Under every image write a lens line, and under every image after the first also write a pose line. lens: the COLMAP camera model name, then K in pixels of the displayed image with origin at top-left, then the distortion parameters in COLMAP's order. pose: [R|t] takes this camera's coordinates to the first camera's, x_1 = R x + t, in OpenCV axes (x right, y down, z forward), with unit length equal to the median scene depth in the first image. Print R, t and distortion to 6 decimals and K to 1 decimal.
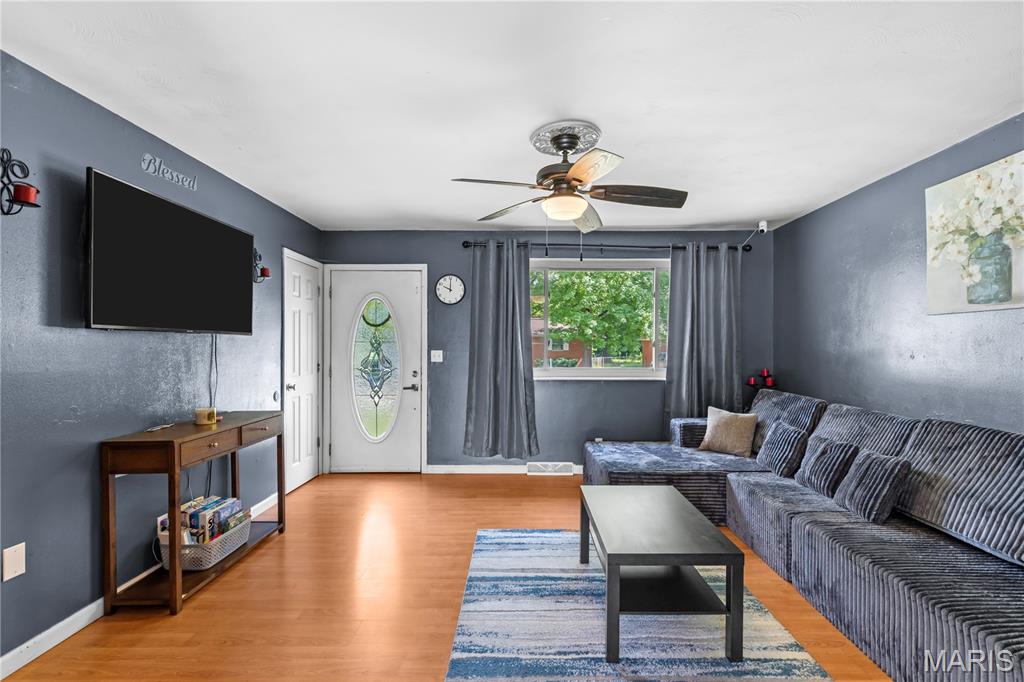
lens RADIAL K [[466.6, 0, 519.6], [0, 466.6, 350.5], [0, 0, 1]] dist [-0.002648, -0.000313]
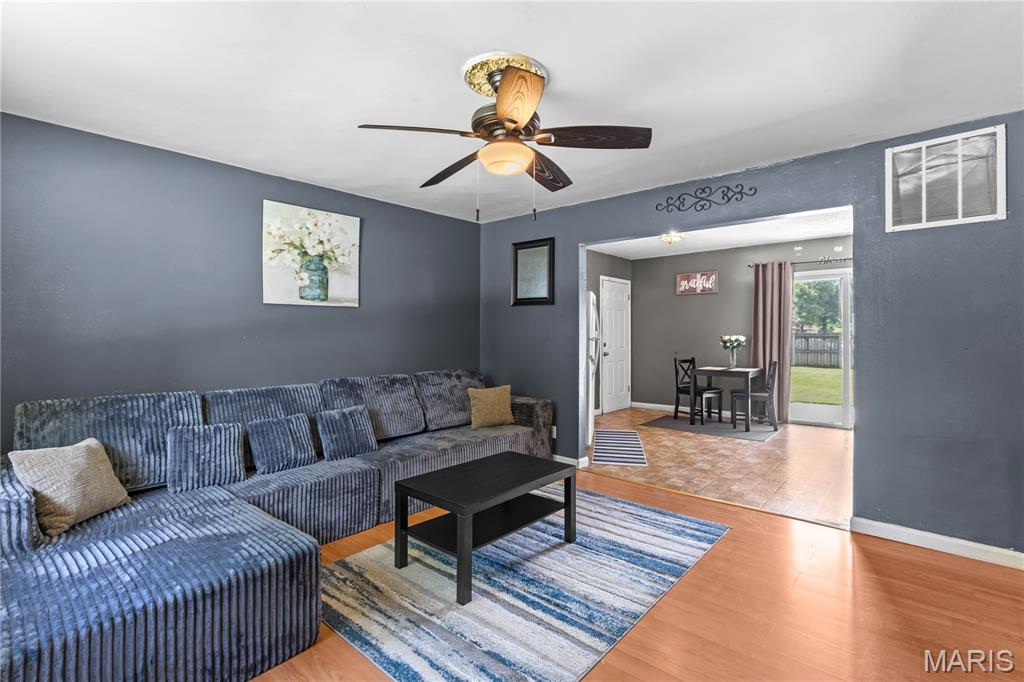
lens RADIAL K [[470.7, 0, 518.1], [0, 470.7, 336.8], [0, 0, 1]] dist [0.001798, 0.000194]
pose [[-0.755377, -0.001715, 0.655288, -0.387854], [0.009251, 0.999869, 0.013281, 0.001688], [-0.655225, 0.016095, -0.755262, 1.333164]]
